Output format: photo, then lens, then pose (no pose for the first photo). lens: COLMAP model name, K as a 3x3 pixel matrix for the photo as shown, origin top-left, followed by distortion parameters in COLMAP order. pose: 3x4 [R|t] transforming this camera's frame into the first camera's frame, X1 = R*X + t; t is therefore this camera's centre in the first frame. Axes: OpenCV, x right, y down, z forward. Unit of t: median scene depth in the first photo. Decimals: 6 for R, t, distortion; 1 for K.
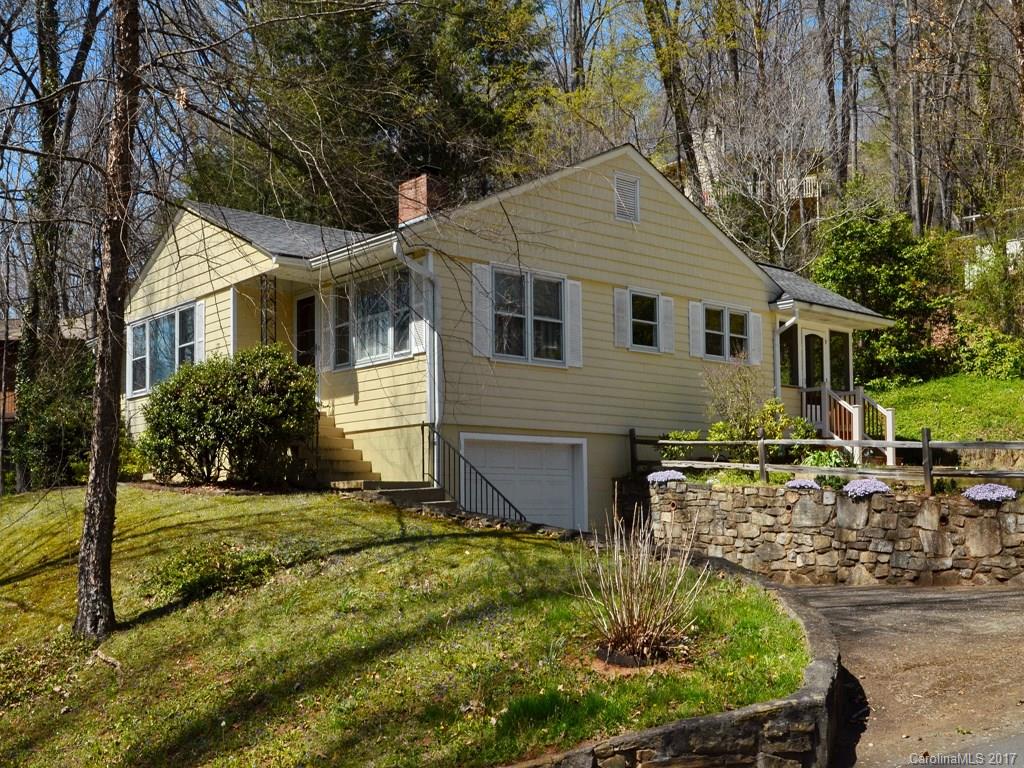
lens RADIAL K [[1131.7, 0, 512.0], [0, 1131.7, 384.0], [0, 0, 1]] dist [-0.000465, -0.000268]
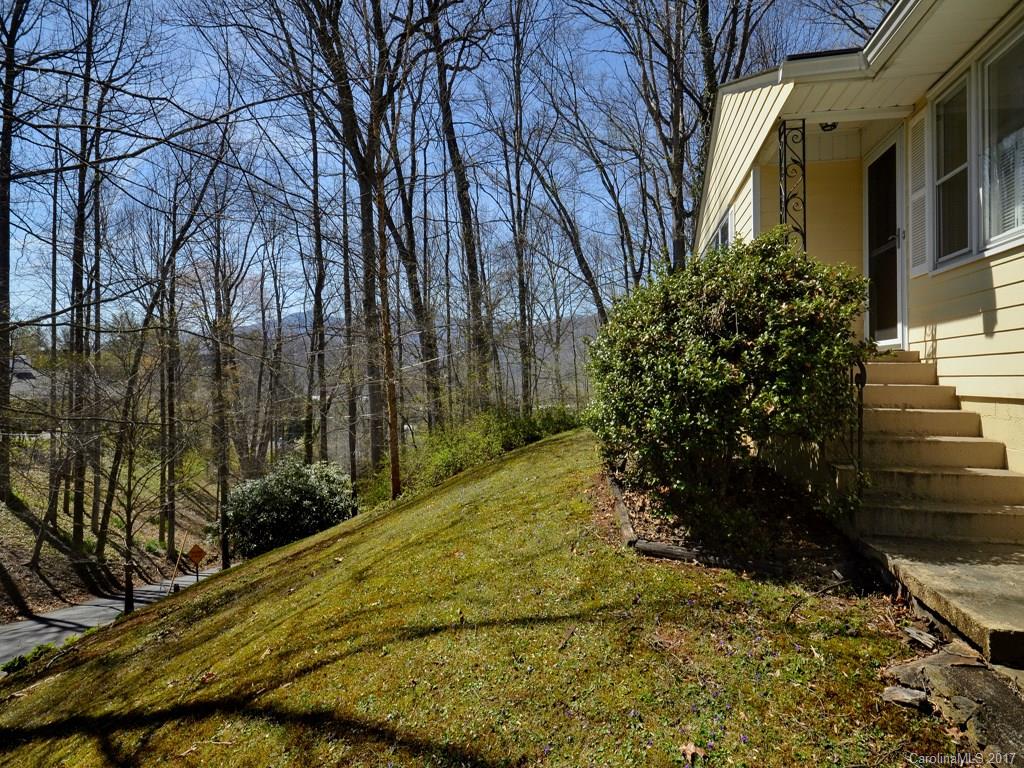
lens RADIAL K [[552.2, 0, 512.0], [0, 552.2, 384.0], [0, 0, 1]] dist [0.002030, 0.000715]
pose [[0.624187, 0.009209, -0.781221, -0.083307], [0.084450, 0.993277, 0.079183, 0.003163], [0.776698, -0.115399, 0.619212, 0.709185]]
